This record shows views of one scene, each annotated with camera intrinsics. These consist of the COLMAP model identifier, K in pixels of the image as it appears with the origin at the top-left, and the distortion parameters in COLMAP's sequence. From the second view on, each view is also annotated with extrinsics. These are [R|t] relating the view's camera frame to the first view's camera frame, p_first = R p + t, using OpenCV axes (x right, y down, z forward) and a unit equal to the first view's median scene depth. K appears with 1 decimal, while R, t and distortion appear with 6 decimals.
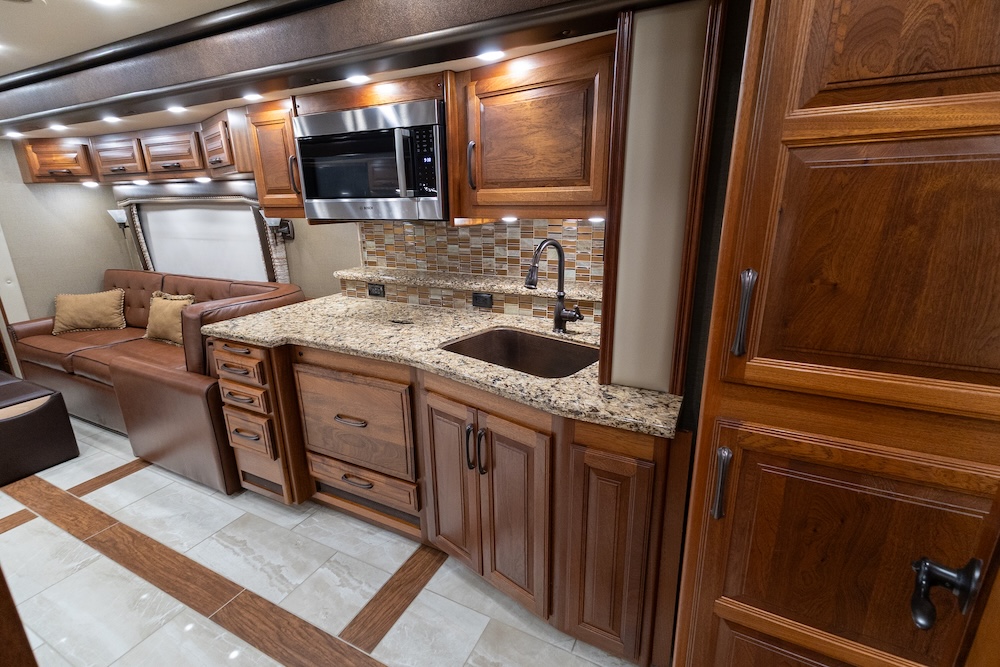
lens RADIAL K [[455.3, 0, 490.8], [0, 455.3, 336.8], [0, 0, 1]] dist [0.030736, -0.010713]
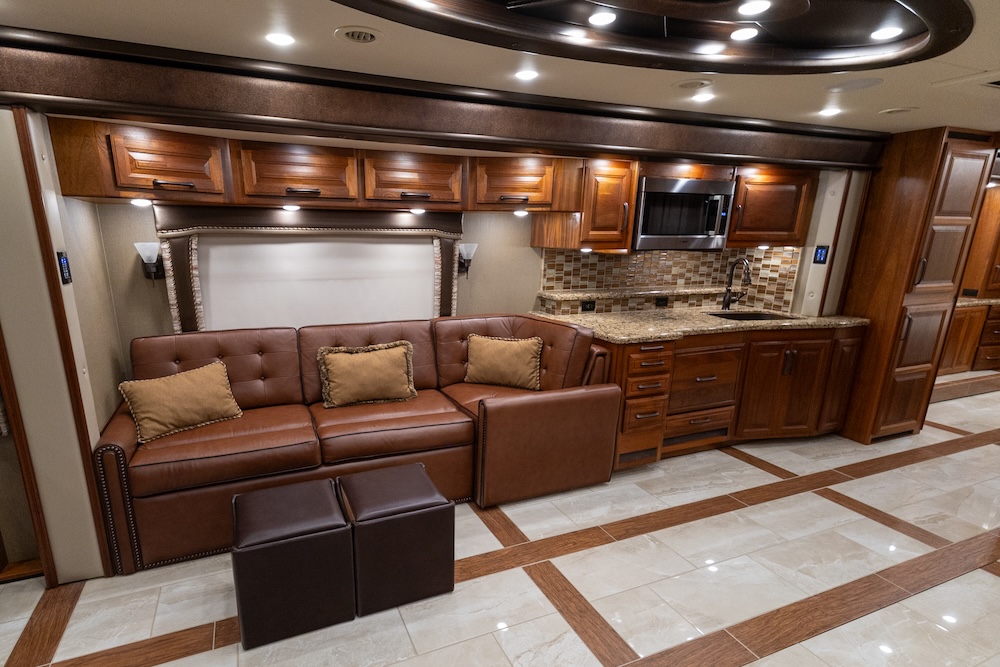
lens RADIAL K [[461.4, 0, 498.0], [0, 461.4, 357.4], [0, 0, 1]] dist [-0.000643, -0.000344]
pose [[0.664110, -0.167351, 0.728664, -1.450019], [0.202272, 0.978497, 0.040377, -0.066476], [-0.719753, 0.120574, 0.683680, 0.332493]]
